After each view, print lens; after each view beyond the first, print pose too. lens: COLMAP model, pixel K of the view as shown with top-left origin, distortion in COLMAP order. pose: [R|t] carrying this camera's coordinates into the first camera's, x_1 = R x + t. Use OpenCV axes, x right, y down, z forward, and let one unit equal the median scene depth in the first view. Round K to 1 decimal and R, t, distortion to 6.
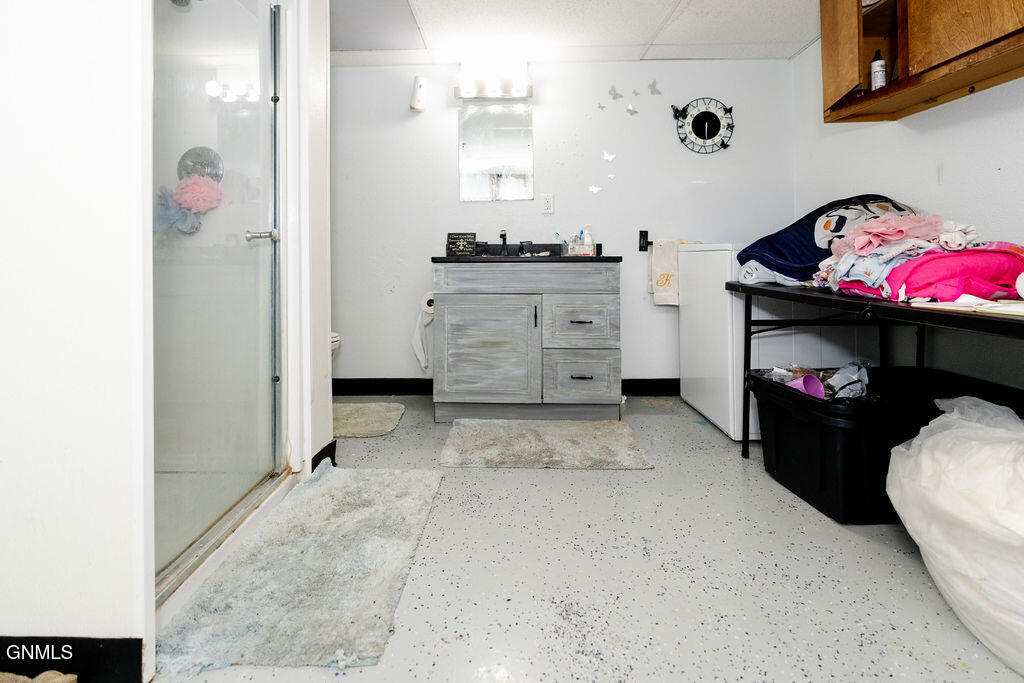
lens RADIAL K [[489.9, 0, 510.0], [0, 489.9, 255.4], [0, 0, 1]] dist [-0.002259, 0.000621]
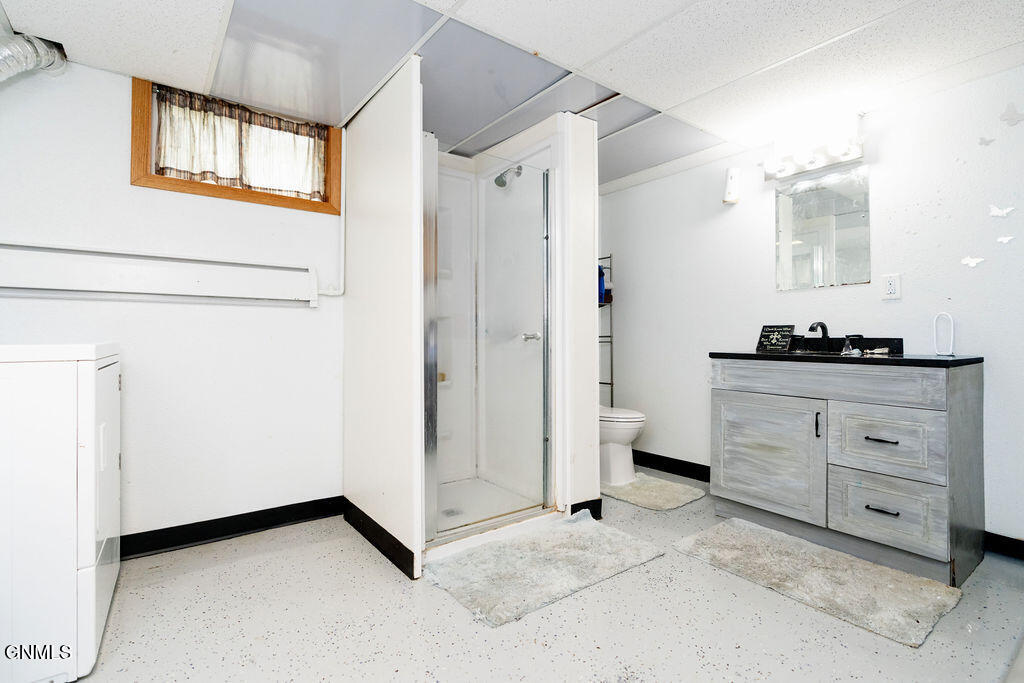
lens RADIAL K [[486.2, 0, 512.0], [0, 486.2, 341.5], [0, 0, 1]] dist [0.001634, 0.000668]
pose [[0.617276, 0.011632, -0.786661, 0.388054], [-0.002145, 0.999912, 0.013103, -0.032258], [0.786744, -0.006401, 0.617246, 0.047158]]
